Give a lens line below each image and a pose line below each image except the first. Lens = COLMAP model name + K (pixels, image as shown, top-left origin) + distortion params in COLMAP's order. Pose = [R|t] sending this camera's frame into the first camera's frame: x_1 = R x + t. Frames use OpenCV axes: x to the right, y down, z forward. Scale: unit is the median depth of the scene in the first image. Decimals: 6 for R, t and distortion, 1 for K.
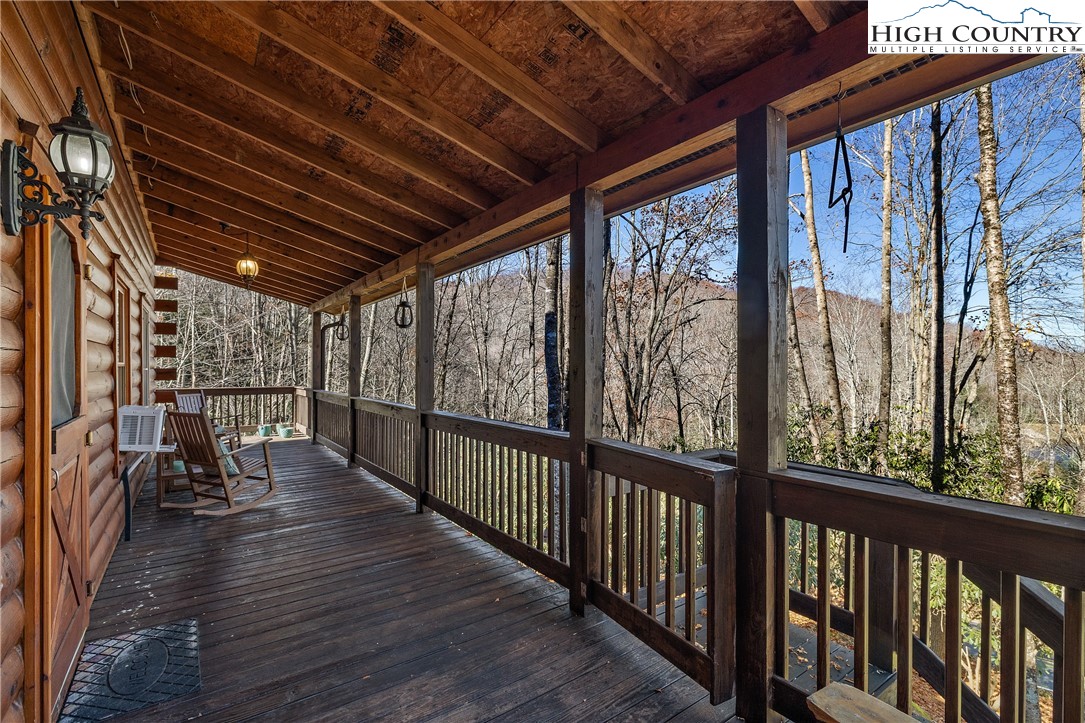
lens RADIAL K [[498.5, 0, 542.8], [0, 498.5, 364.7], [0, 0, 1]] dist [-0.000045, -0.000015]
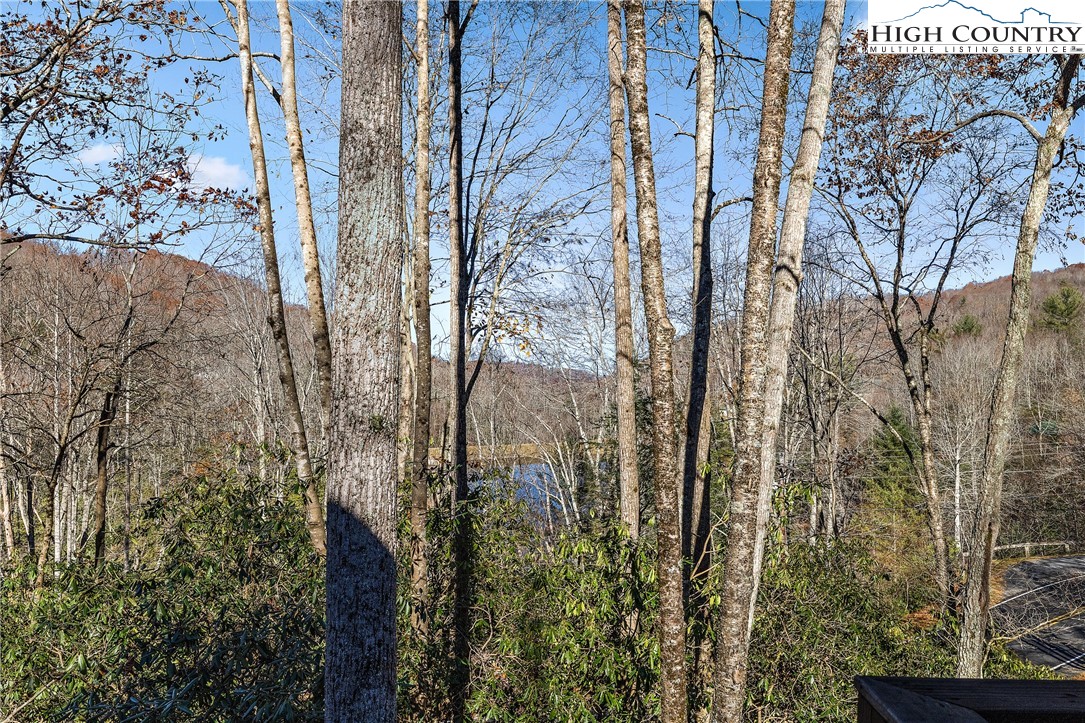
lens RADIAL K [[828.8, 0, 541.9], [0, 828.8, 356.7], [0, 0, 1]] dist [-0.003244, 0.000039]
pose [[0.602630, 0.011799, 0.797934, -0.037031], [0.005330, 0.999809, -0.018809, 0.005222], [-0.798003, 0.015588, 0.602452, 0.458160]]
